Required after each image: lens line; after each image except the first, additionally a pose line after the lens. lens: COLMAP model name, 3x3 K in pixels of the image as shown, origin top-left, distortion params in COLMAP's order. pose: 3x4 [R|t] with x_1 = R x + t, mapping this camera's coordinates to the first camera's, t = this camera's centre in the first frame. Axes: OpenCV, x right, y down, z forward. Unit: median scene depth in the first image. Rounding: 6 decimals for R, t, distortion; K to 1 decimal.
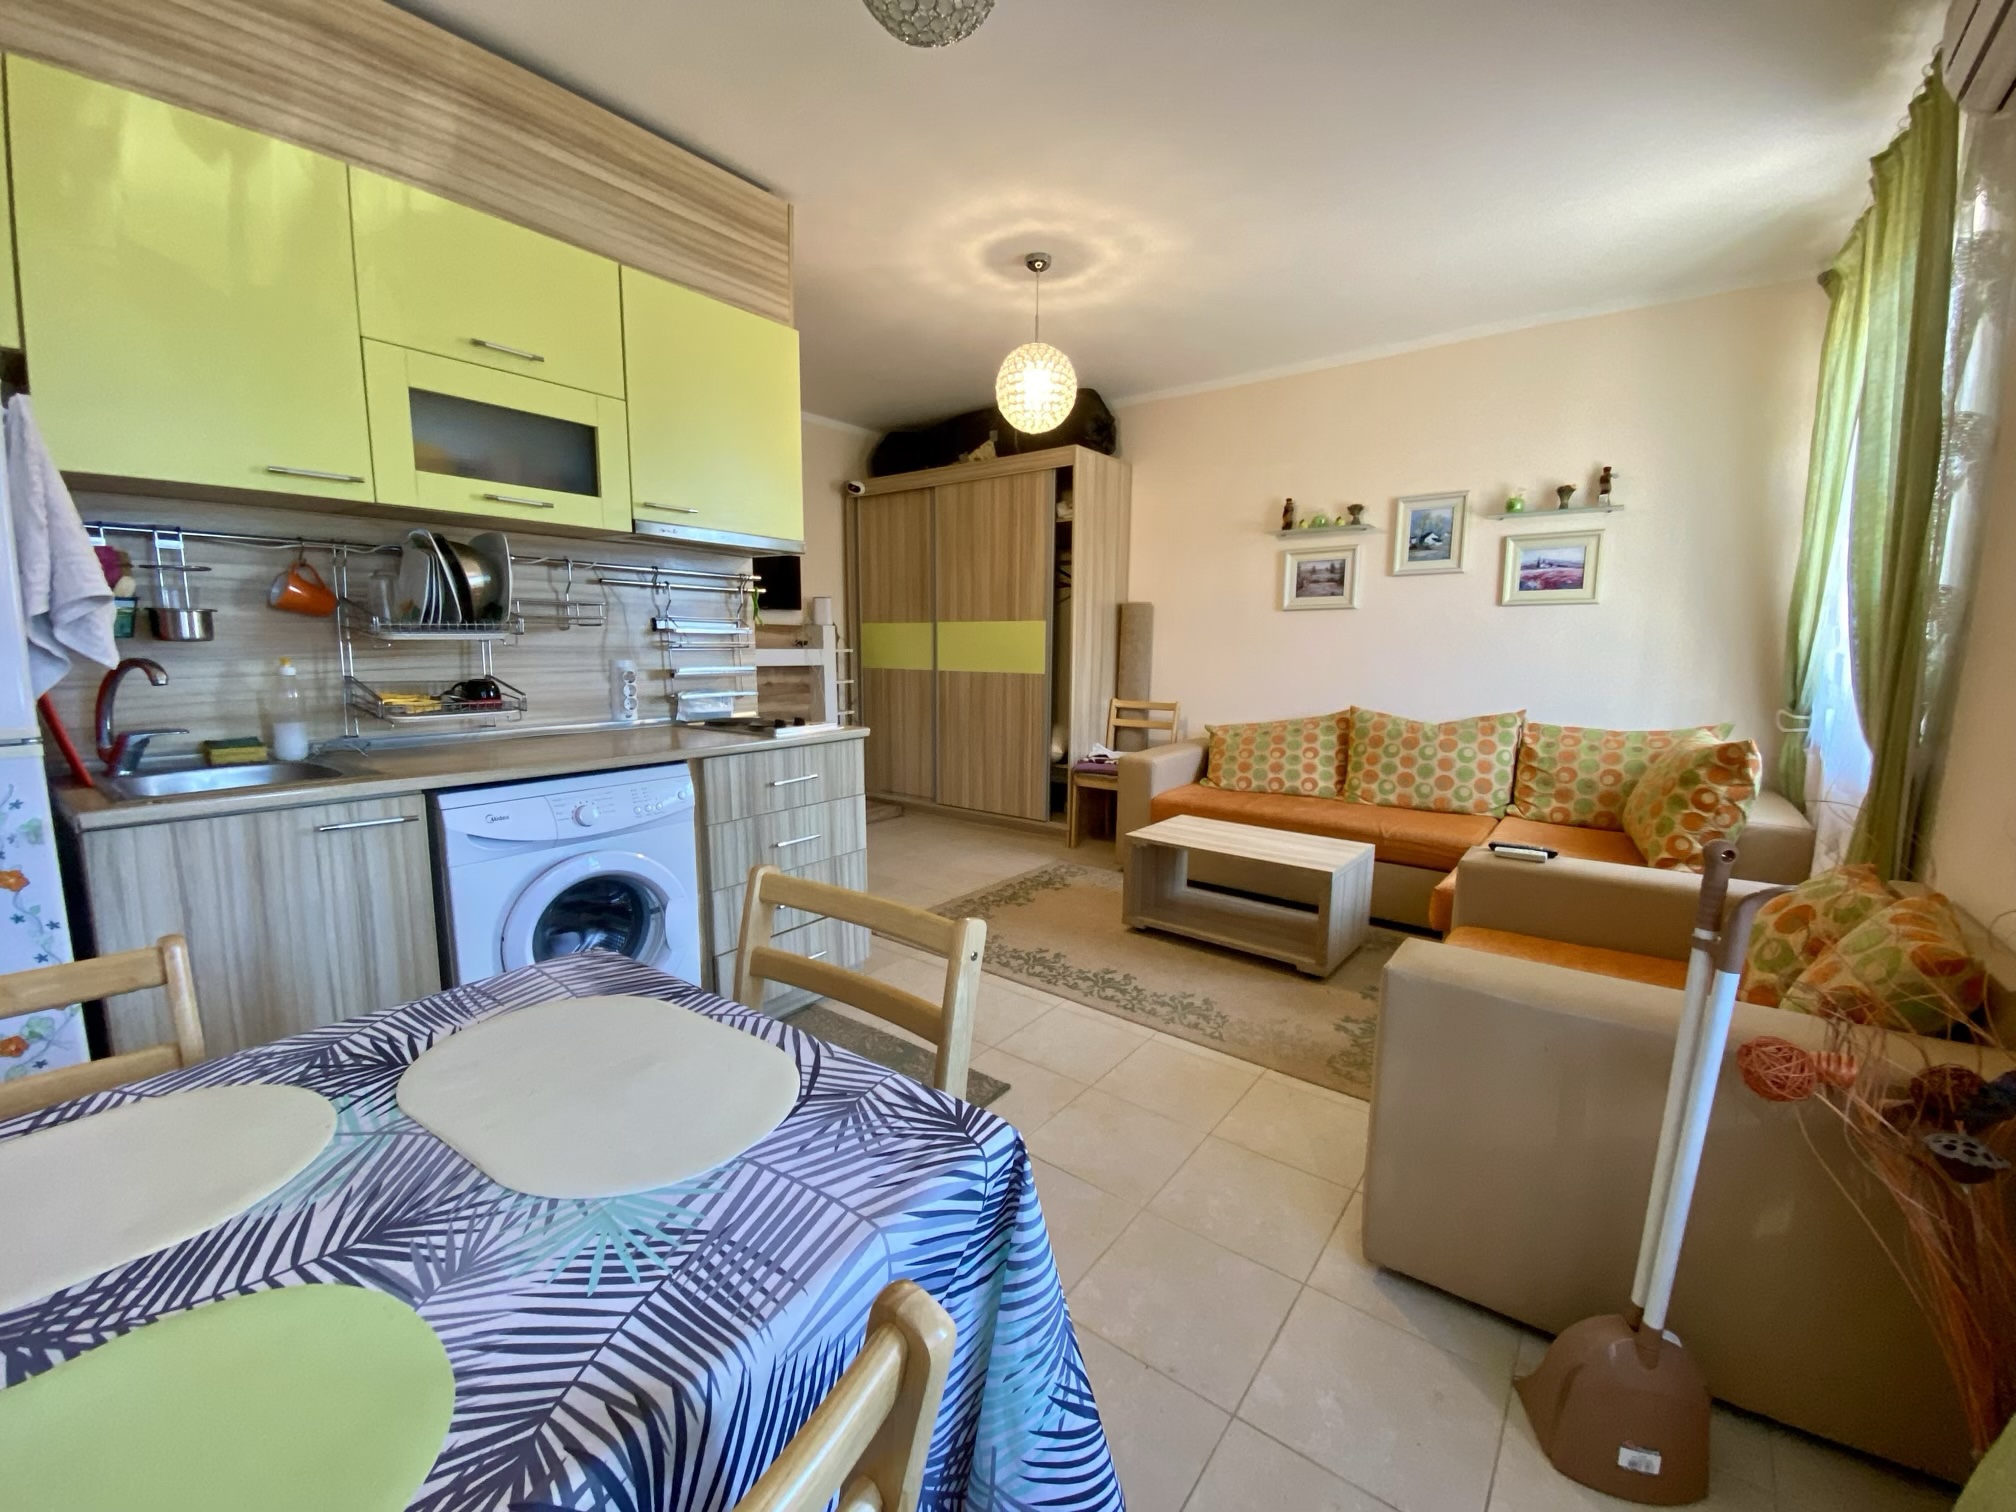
lens RADIAL K [[807.1, 0, 994.8], [0, 807.1, 769.6], [0, 0, 1]] dist [0.022182, -0.023226]
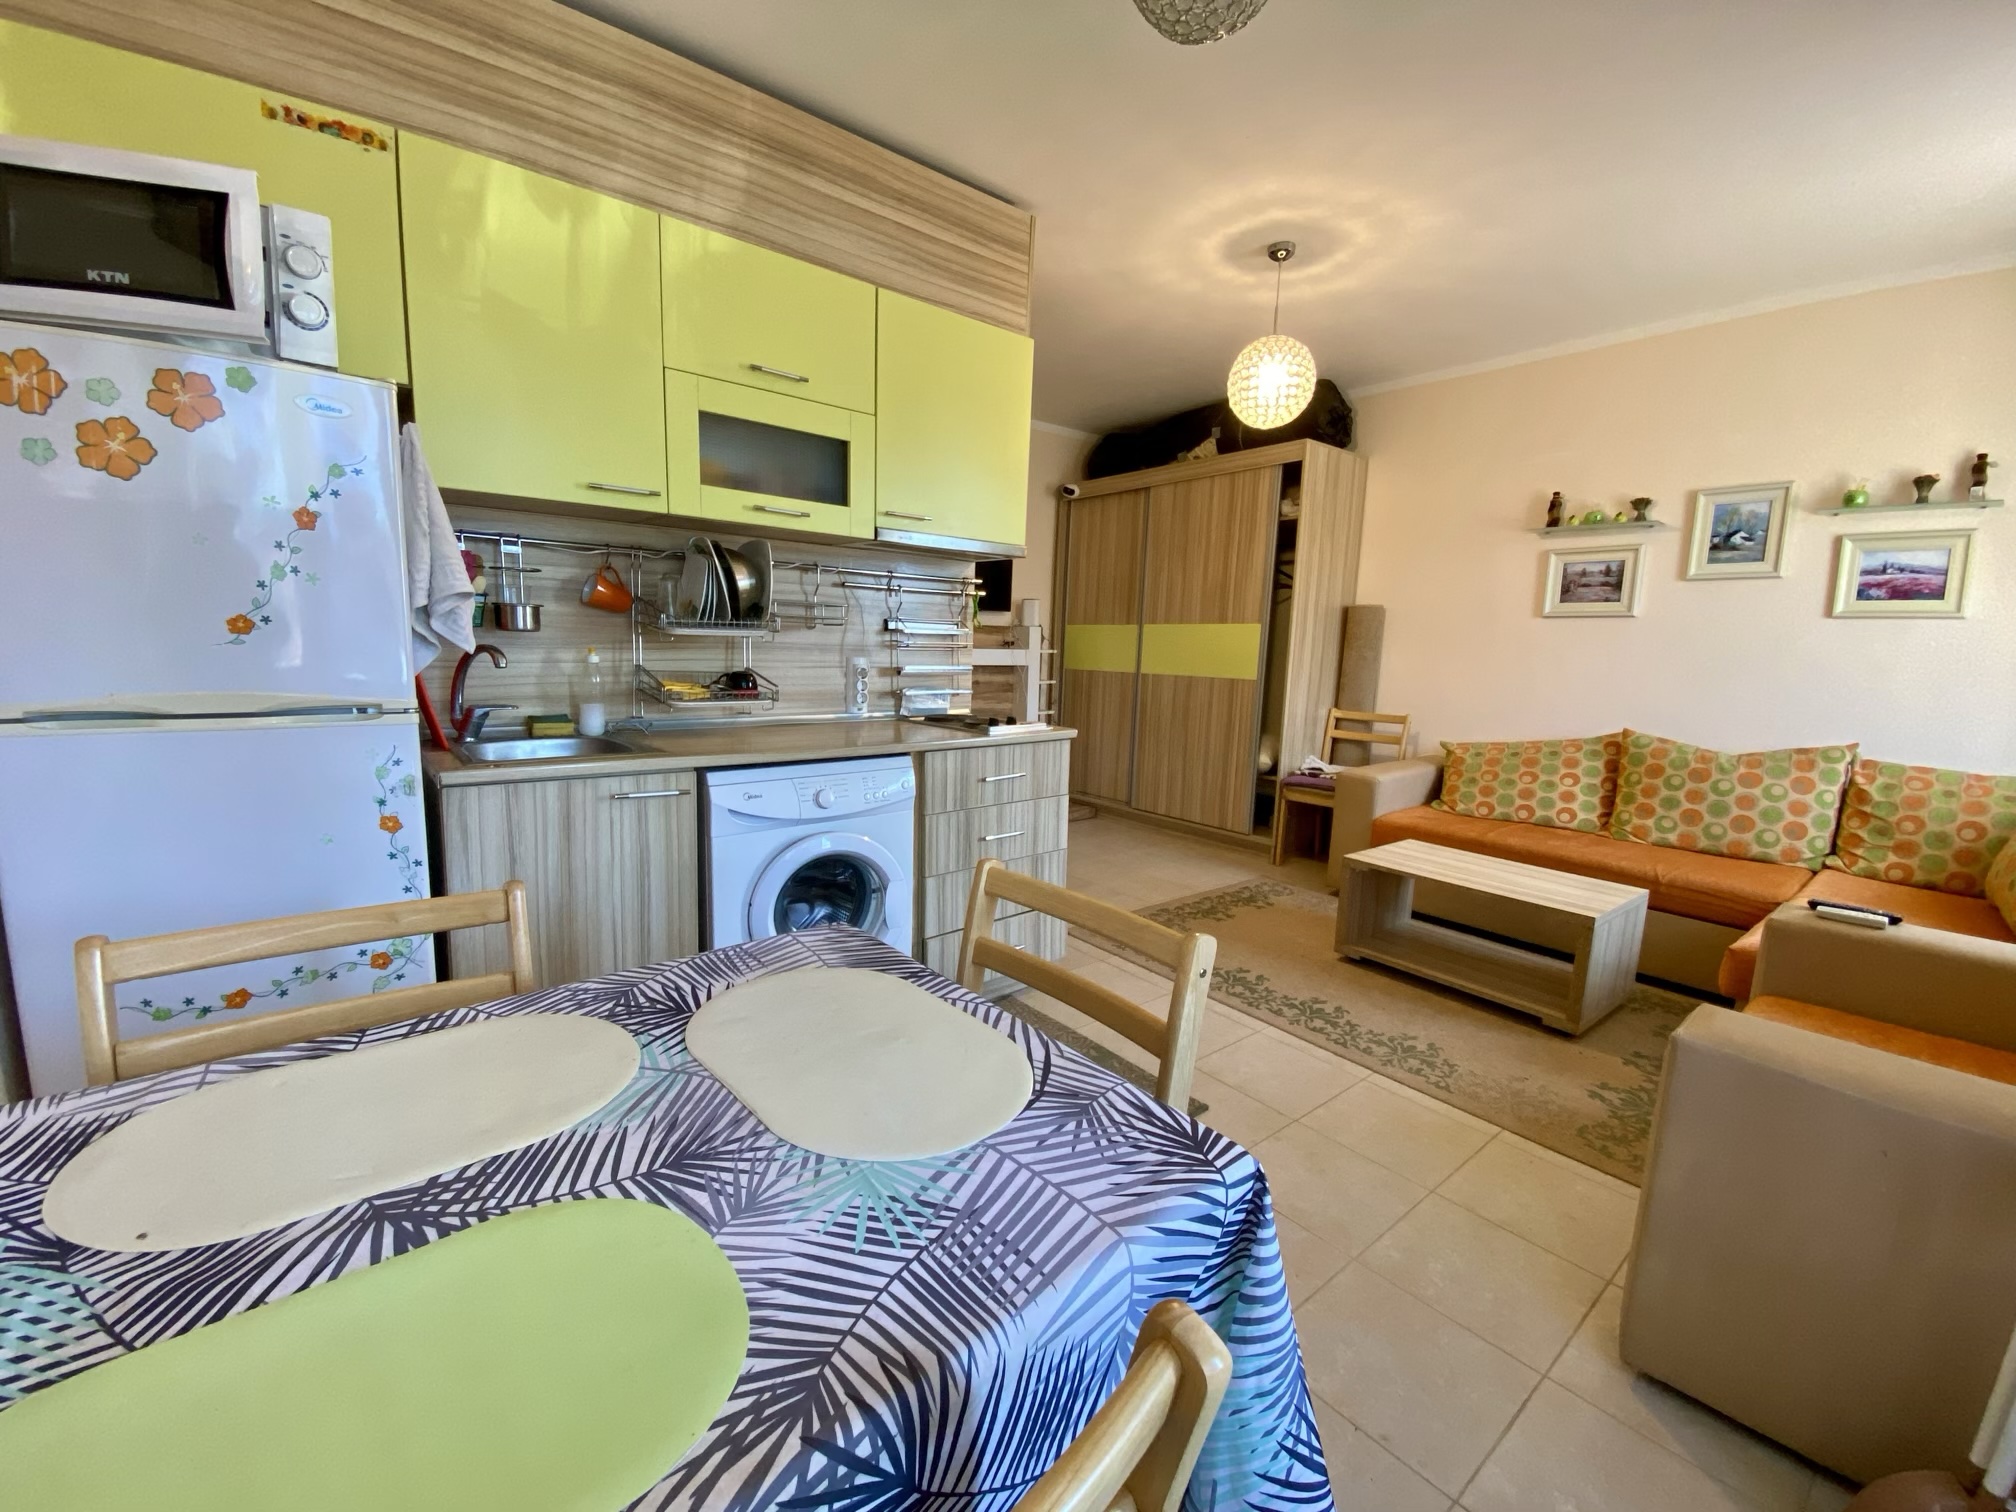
lens RADIAL K [[810.9, 0, 996.4], [0, 810.9, 769.4], [0, 0, 1]] dist [0.008800, -0.015369]
pose [[0.972572, 0.056071, -0.225744, -0.018978], [-0.056378, 0.998397, 0.005093, -0.001067], [0.225668, 0.007774, 0.974173, -0.002195]]
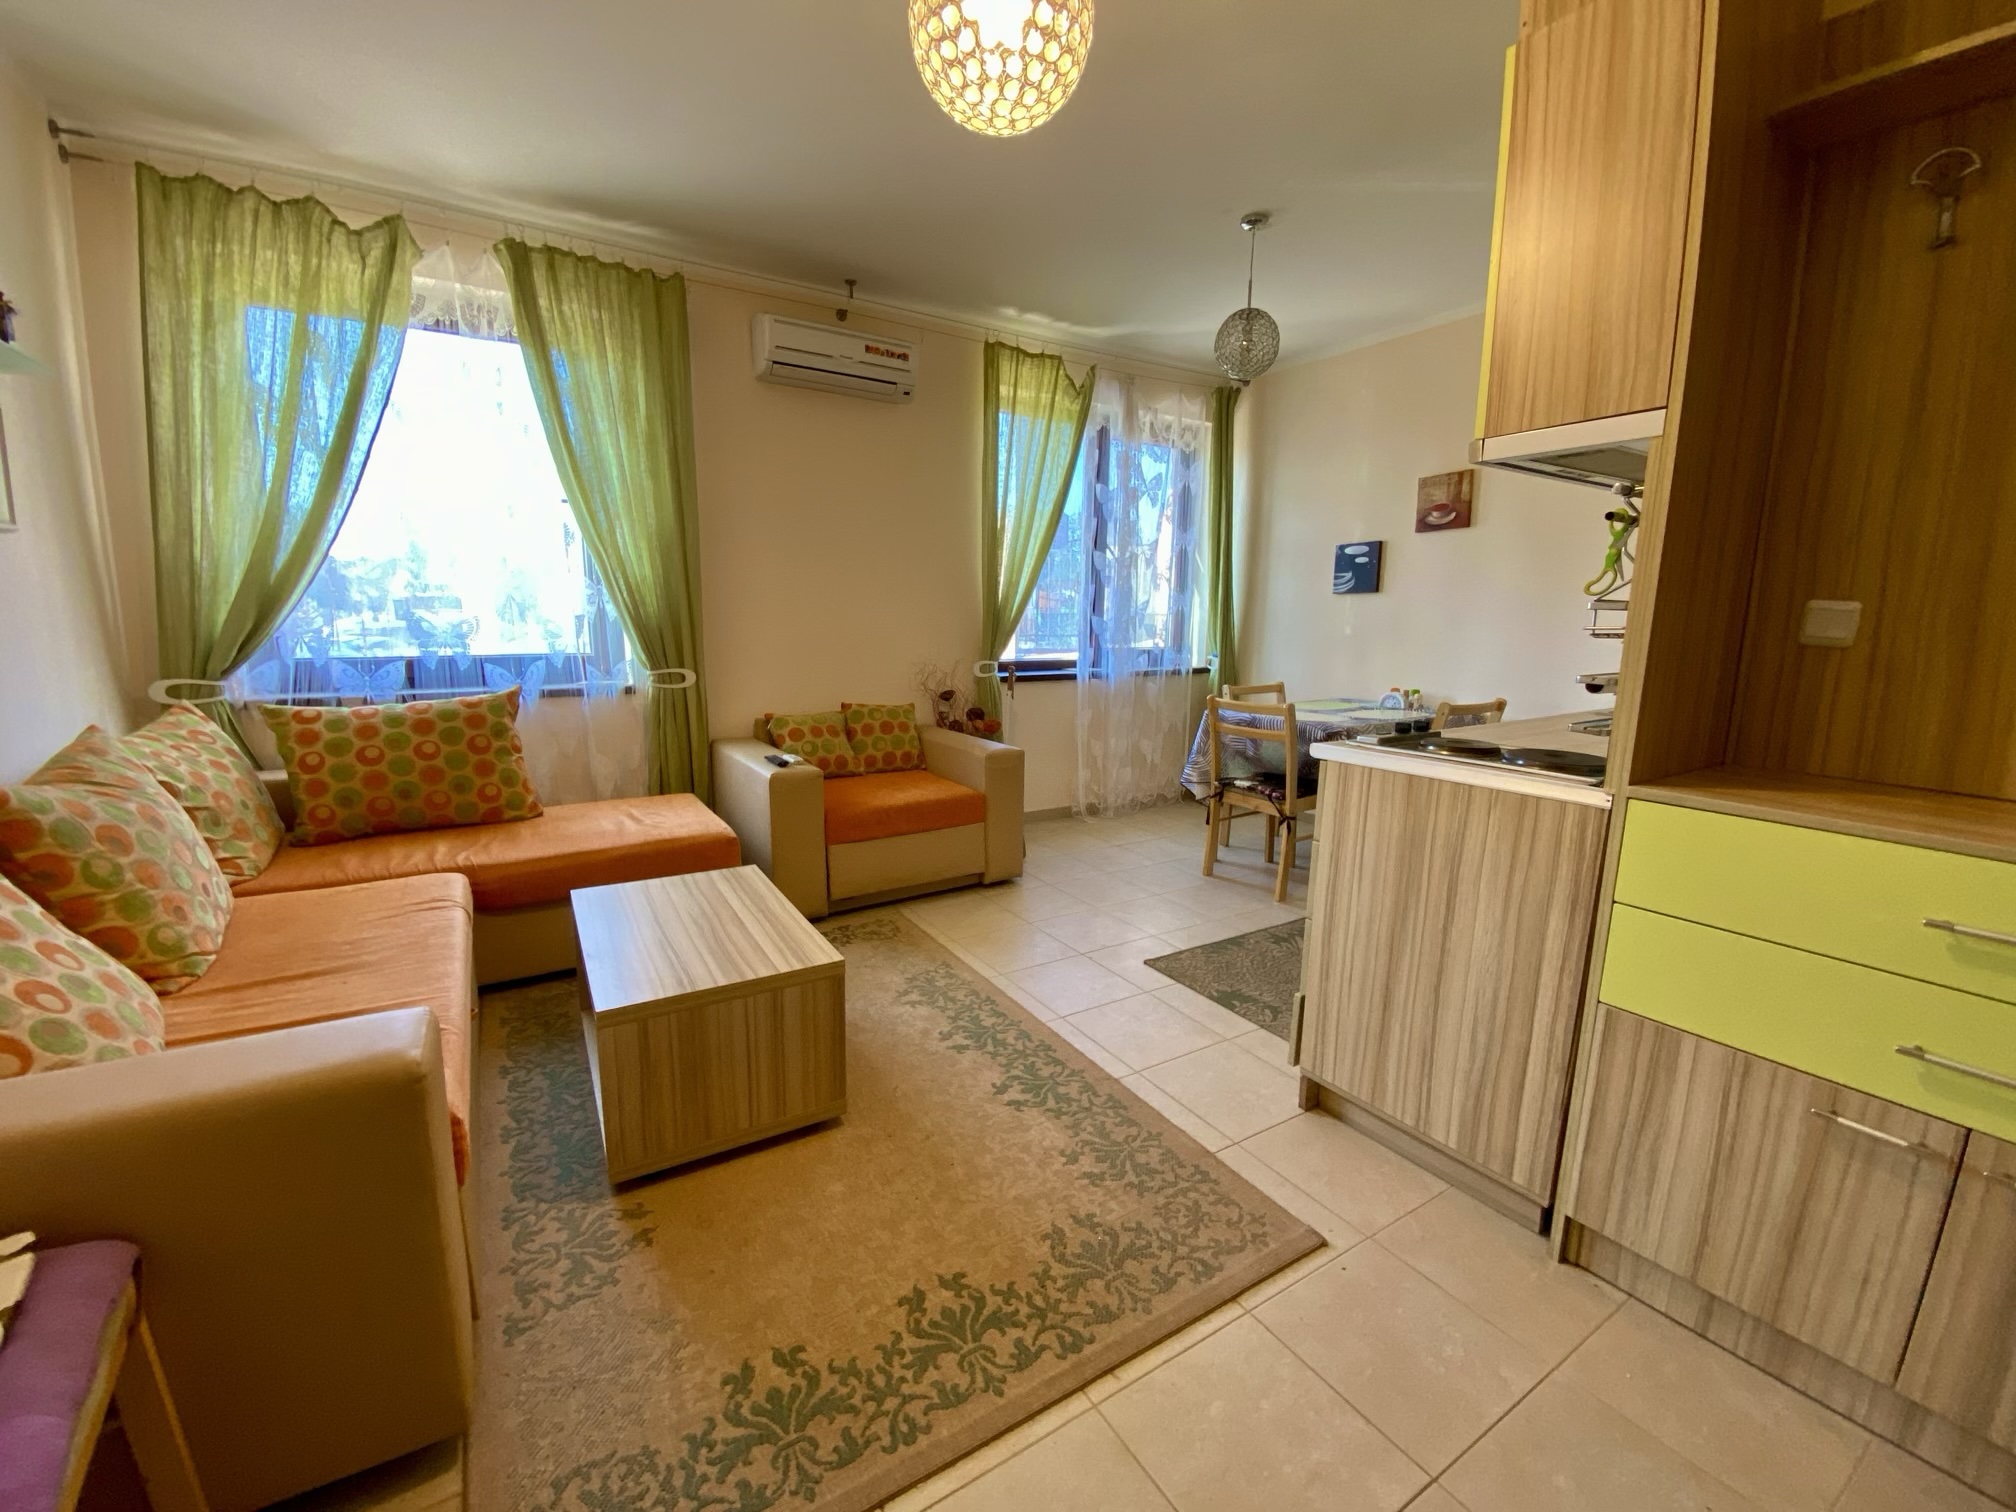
lens RADIAL K [[803.8, 0, 984.9], [0, 803.8, 784.5], [0, 0, 1]] dist [0.001389, -0.016105]
pose [[-0.933526, -0.092217, 0.346446, -0.096654], [0.037210, 0.936209, 0.349467, -0.198260], [-0.356573, 0.339128, -0.870545, 1.255110]]
